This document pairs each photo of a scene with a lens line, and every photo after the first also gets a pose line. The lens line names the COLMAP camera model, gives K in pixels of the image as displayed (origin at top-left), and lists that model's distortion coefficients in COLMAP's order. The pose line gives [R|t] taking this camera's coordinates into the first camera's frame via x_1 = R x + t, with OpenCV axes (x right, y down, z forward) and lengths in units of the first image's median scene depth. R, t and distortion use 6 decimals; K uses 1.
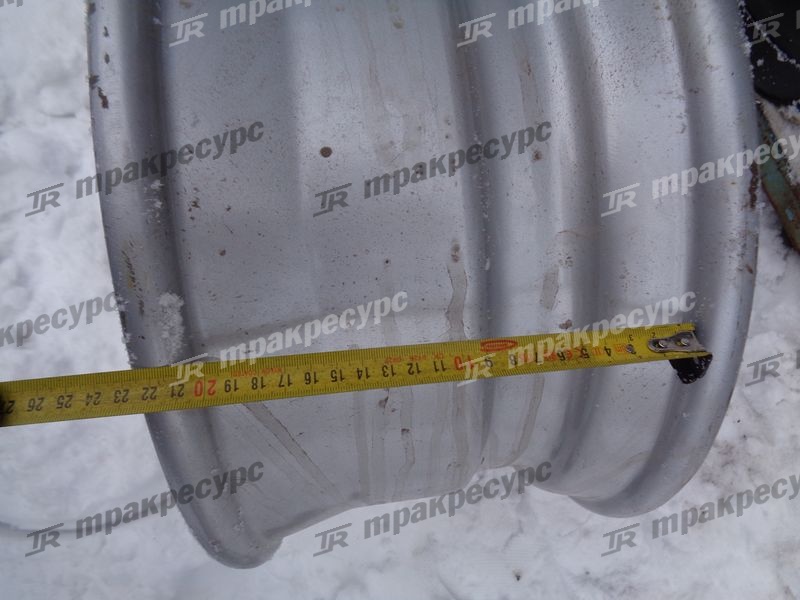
lens RADIAL K [[643.7, 0, 400.0], [0, 643.7, 300.0], [0, 0, 1]] dist [0.034498, -0.007864]
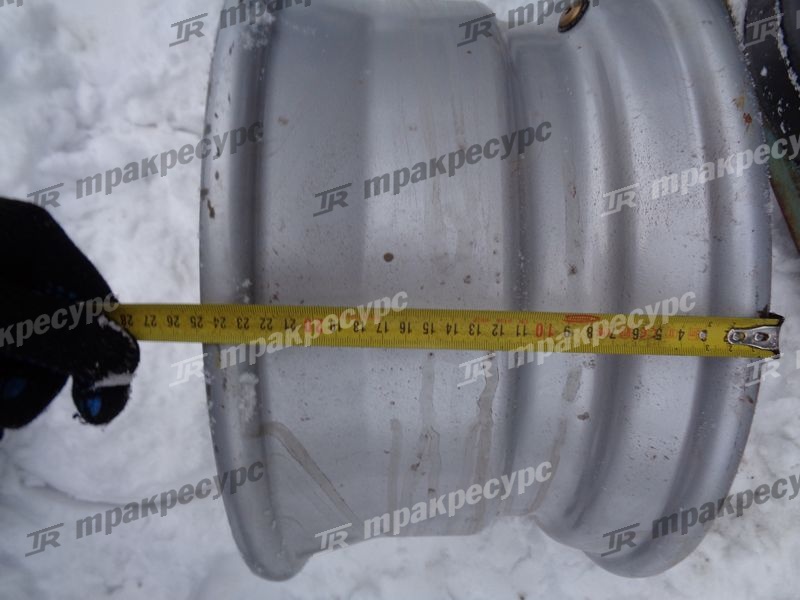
lens RADIAL K [[643.7, 0, 400.0], [0, 643.7, 300.0], [0, 0, 1]] dist [0.034498, -0.007864]
pose [[0.993090, 0.103589, -0.055159, -0.020347], [-0.101892, 0.994256, 0.032742, -0.174659], [0.058234, -0.026895, 0.997941, -0.142895]]
